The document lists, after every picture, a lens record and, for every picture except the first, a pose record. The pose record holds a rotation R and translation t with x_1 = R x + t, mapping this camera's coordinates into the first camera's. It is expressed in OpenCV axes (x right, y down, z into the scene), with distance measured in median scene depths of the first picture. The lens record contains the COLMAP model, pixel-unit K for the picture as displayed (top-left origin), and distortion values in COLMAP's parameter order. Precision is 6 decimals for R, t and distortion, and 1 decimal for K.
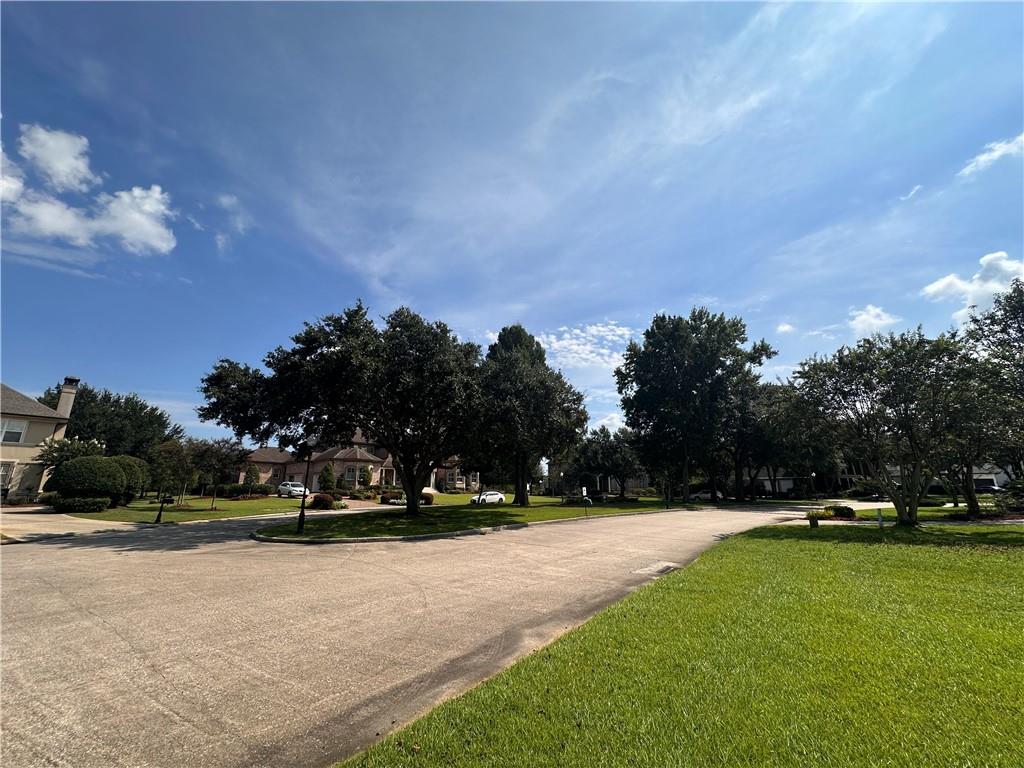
lens RADIAL K [[406.0, 0, 512.0], [0, 406.0, 384.0], [0, 0, 1]] dist [0.000222, 0.000006]
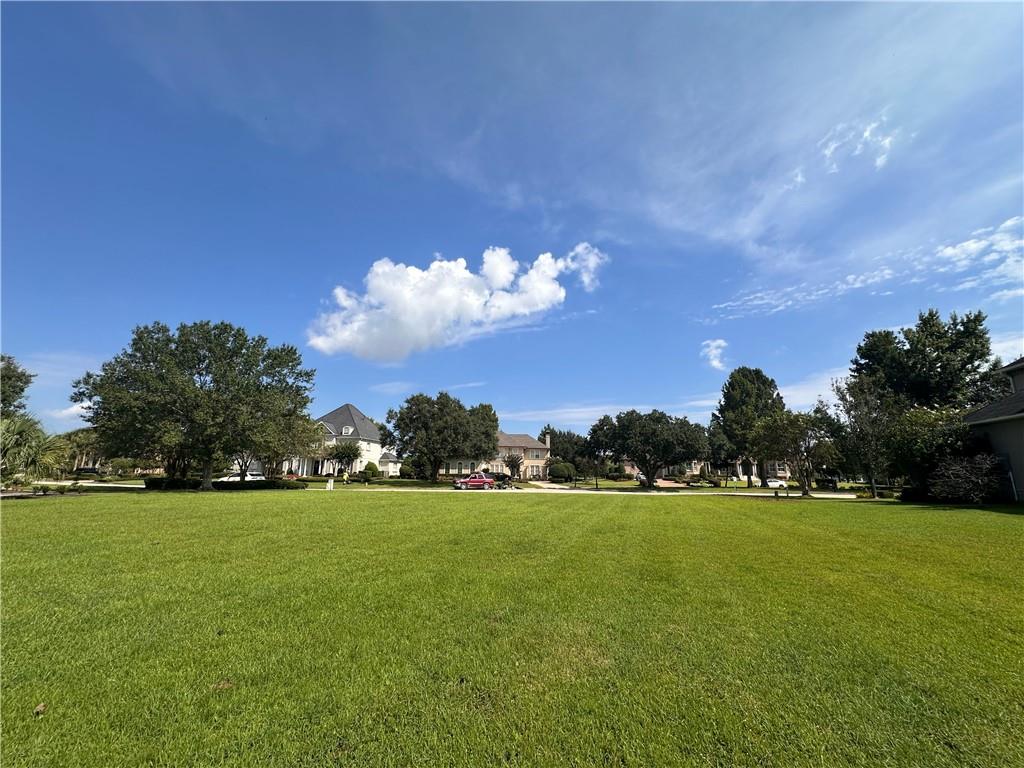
lens RADIAL K [[409.8, 0, 508.5], [0, 409.8, 383.3], [0, 0, 1]] dist [-0.000813, -0.000067]
pose [[0.594380, -0.171454, -0.785695, 0.833393], [0.195159, 0.978555, -0.065901, -0.192786], [0.780145, -0.114165, 0.615094, -0.726894]]
